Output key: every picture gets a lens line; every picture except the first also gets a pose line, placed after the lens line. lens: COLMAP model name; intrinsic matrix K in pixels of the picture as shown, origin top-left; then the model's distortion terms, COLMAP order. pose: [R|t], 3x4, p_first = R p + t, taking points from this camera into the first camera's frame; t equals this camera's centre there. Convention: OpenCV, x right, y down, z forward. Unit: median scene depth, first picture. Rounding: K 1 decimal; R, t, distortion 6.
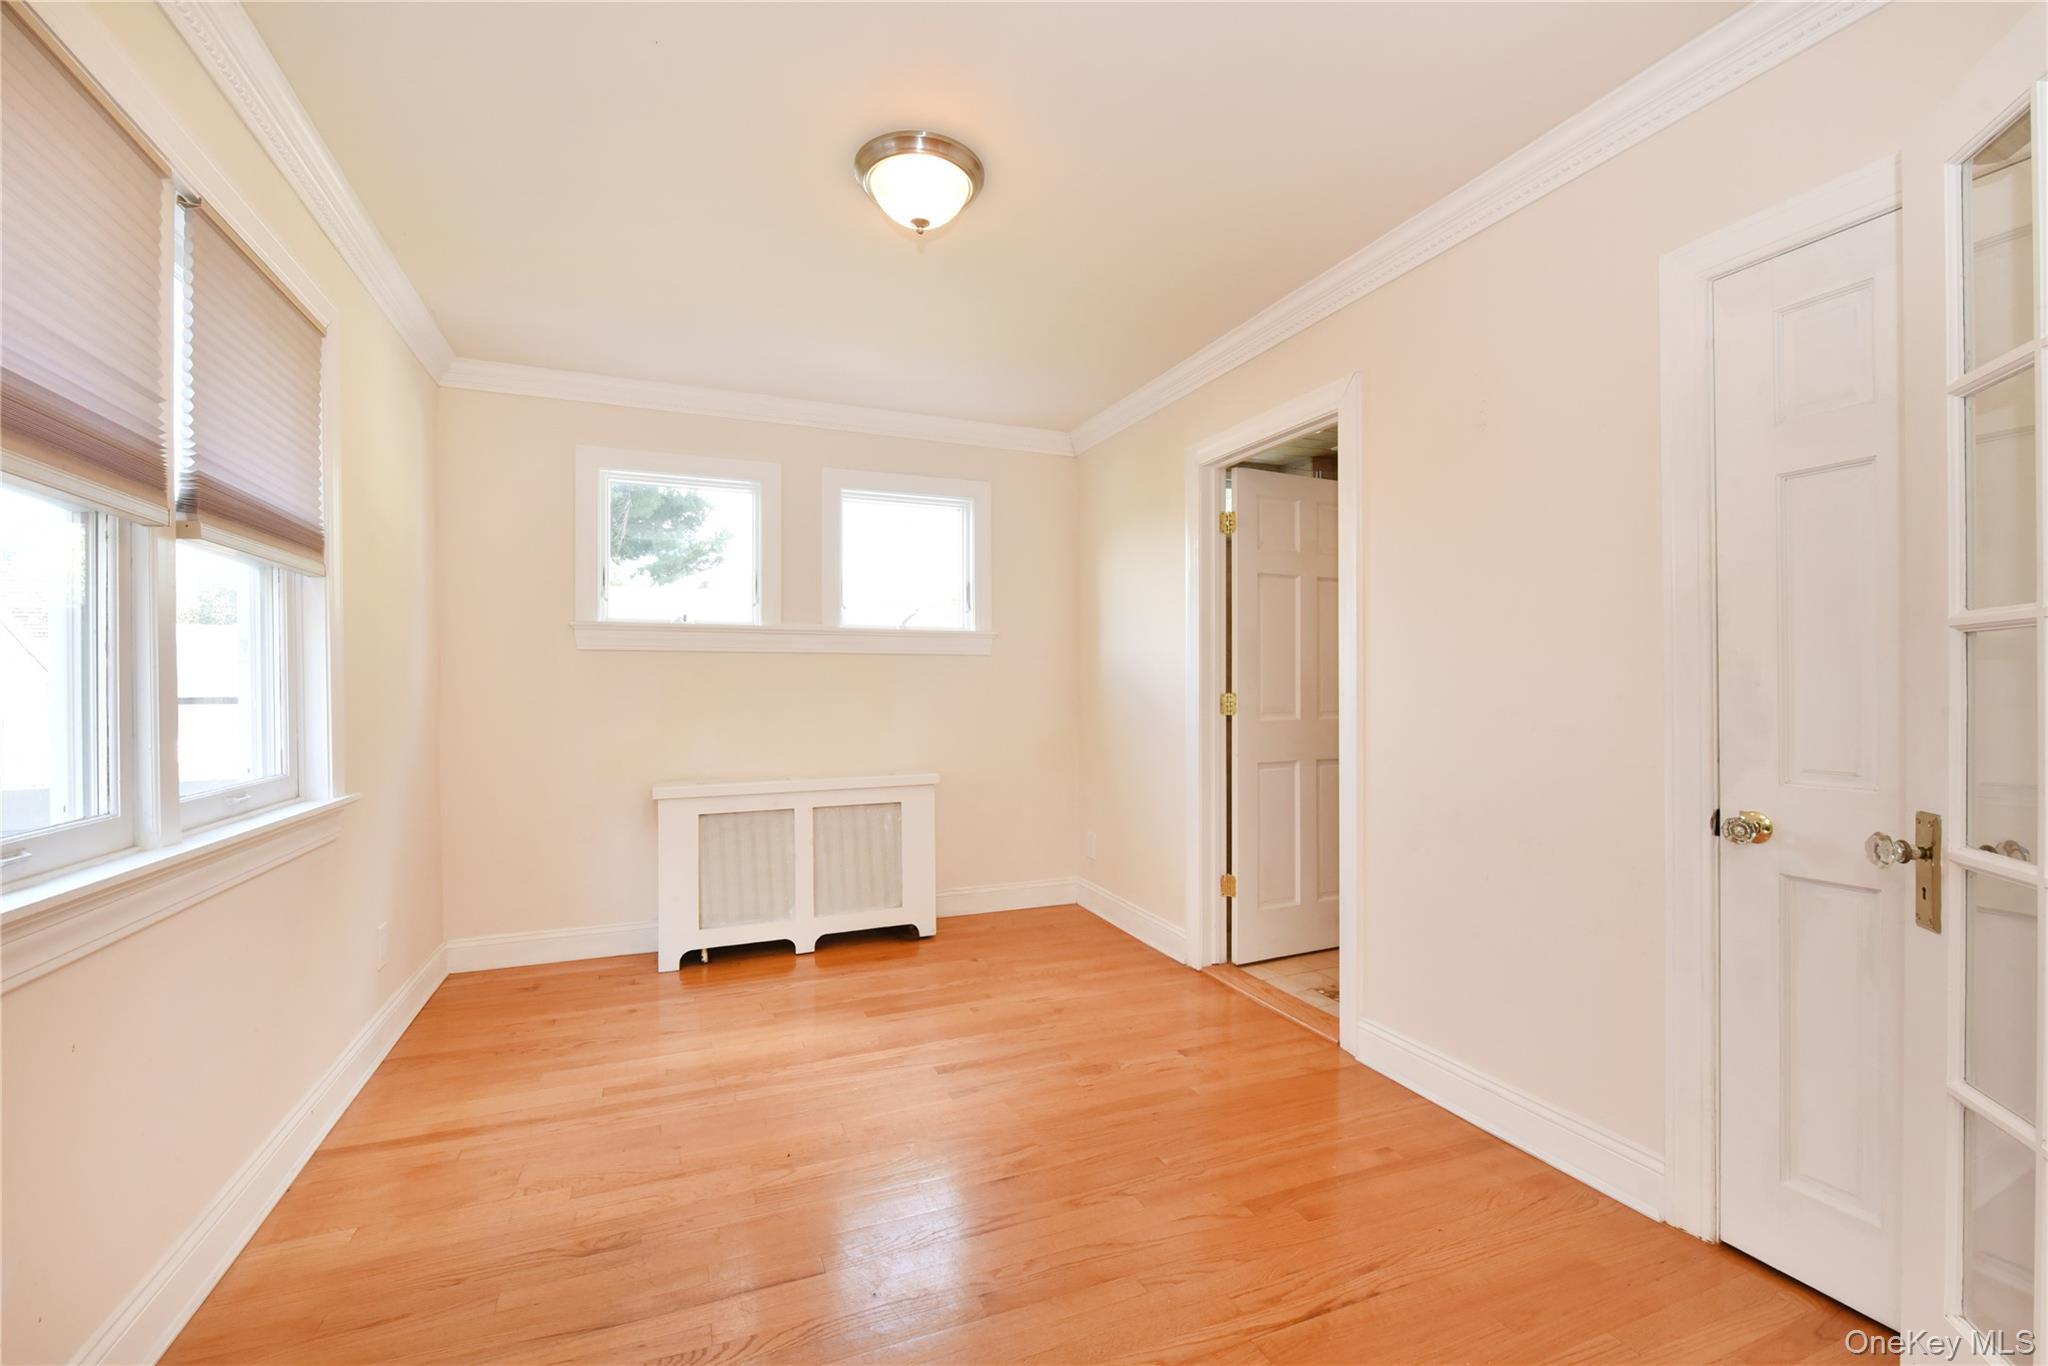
lens RADIAL K [[880.0, 0, 1006.4], [0, 880.0, 691.4], [0, 0, 1]] dist [-0.010572, -0.001288]
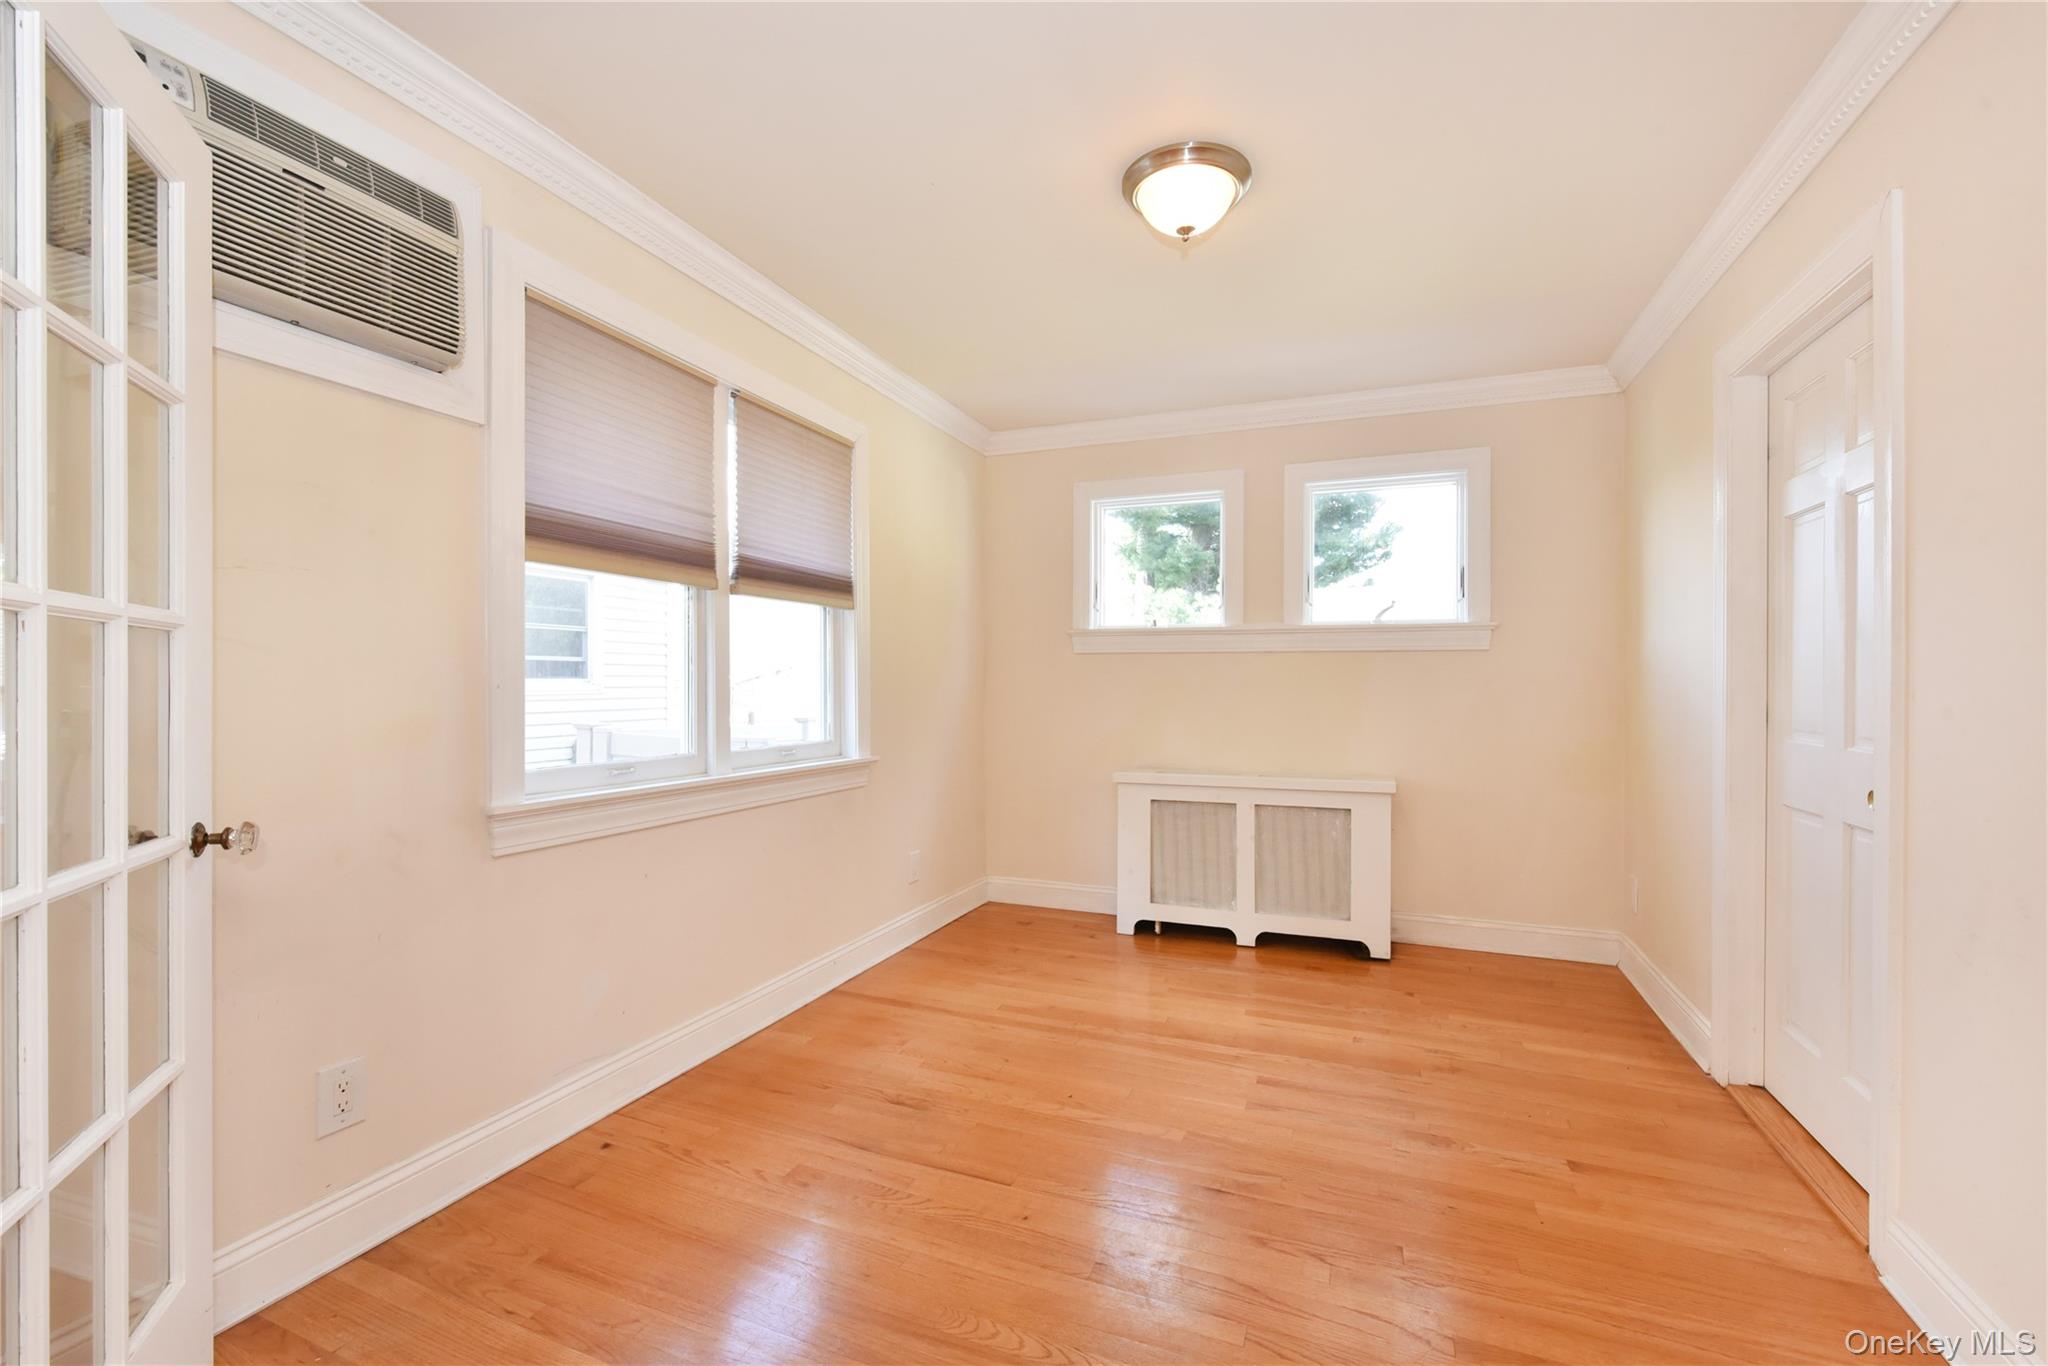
lens RADIAL K [[880.0, 0, 1006.5], [0, 880.0, 690.9], [0, 0, 1]] dist [-0.010572, -0.001288]
pose [[0.698146, 0.010370, -0.715881, 0.327746], [-0.009784, 0.999940, 0.004943, -0.001044], [0.715889, 0.003553, 0.698205, 0.093449]]
